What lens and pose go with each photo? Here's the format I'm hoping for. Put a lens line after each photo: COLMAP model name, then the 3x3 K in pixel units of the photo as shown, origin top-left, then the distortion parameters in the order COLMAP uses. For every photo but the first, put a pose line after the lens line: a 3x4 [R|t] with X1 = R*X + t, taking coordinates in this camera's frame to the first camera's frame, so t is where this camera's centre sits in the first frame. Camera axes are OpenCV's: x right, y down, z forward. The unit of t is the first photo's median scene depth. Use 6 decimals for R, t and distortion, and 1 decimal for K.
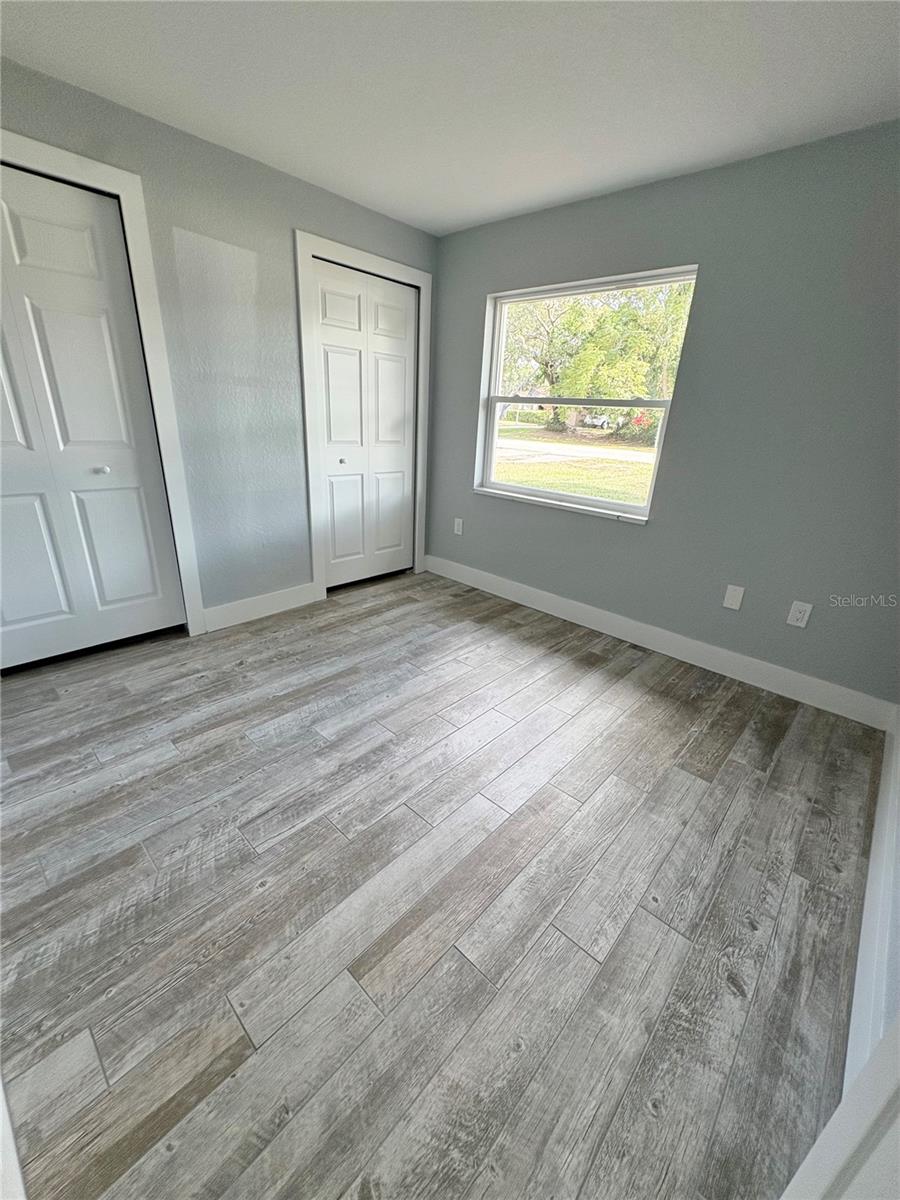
lens RADIAL K [[480.4, 0, 451.4], [0, 480.4, 601.9], [0, 0, 1]] dist [0.000325, 0.000216]
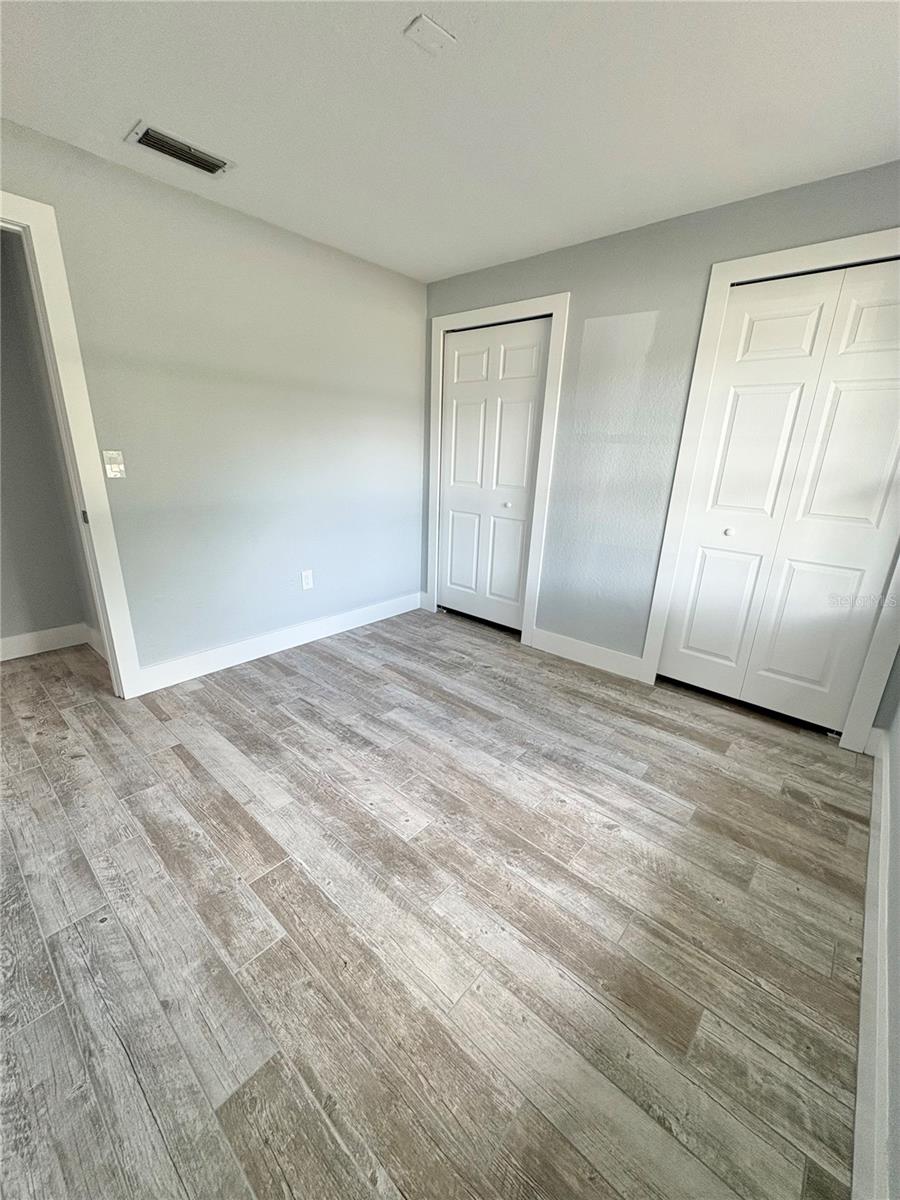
lens RADIAL K [[480.4, 0, 451.4], [0, 480.4, 601.9], [0, 0, 1]] dist [0.000325, 0.000216]
pose [[0.027079, 0.257195, -0.965980, 0.730079], [-0.396586, 0.889796, 0.225794, -0.272431], [0.917598, 0.376980, 0.126095, 0.768434]]
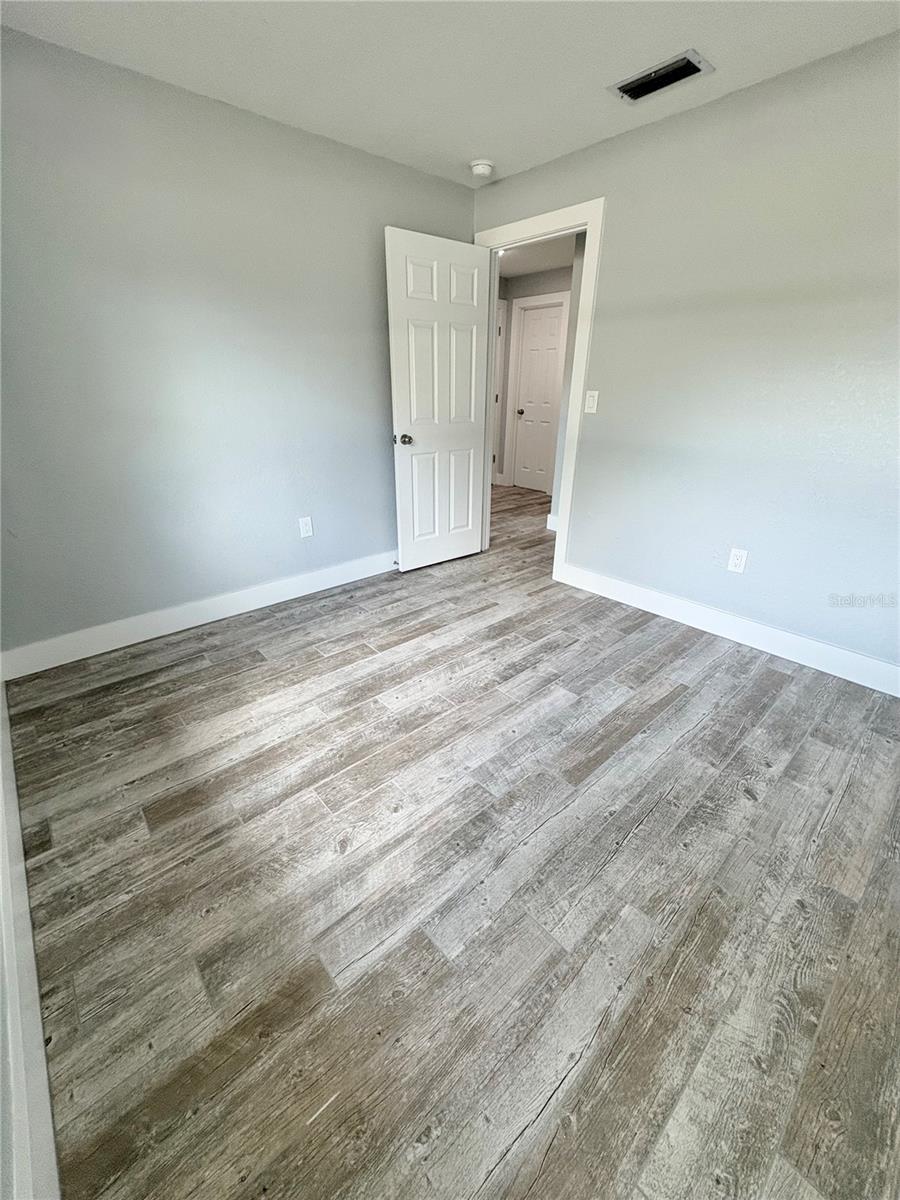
lens RADIAL K [[480.4, 0, 451.4], [0, 480.4, 601.9], [0, 0, 1]] dist [0.000325, 0.000216]
pose [[-0.994214, -0.090638, 0.057647, -0.052743], [-0.021038, 0.690575, 0.722955, -0.560323], [-0.105337, 0.717559, -0.688486, 1.419134]]
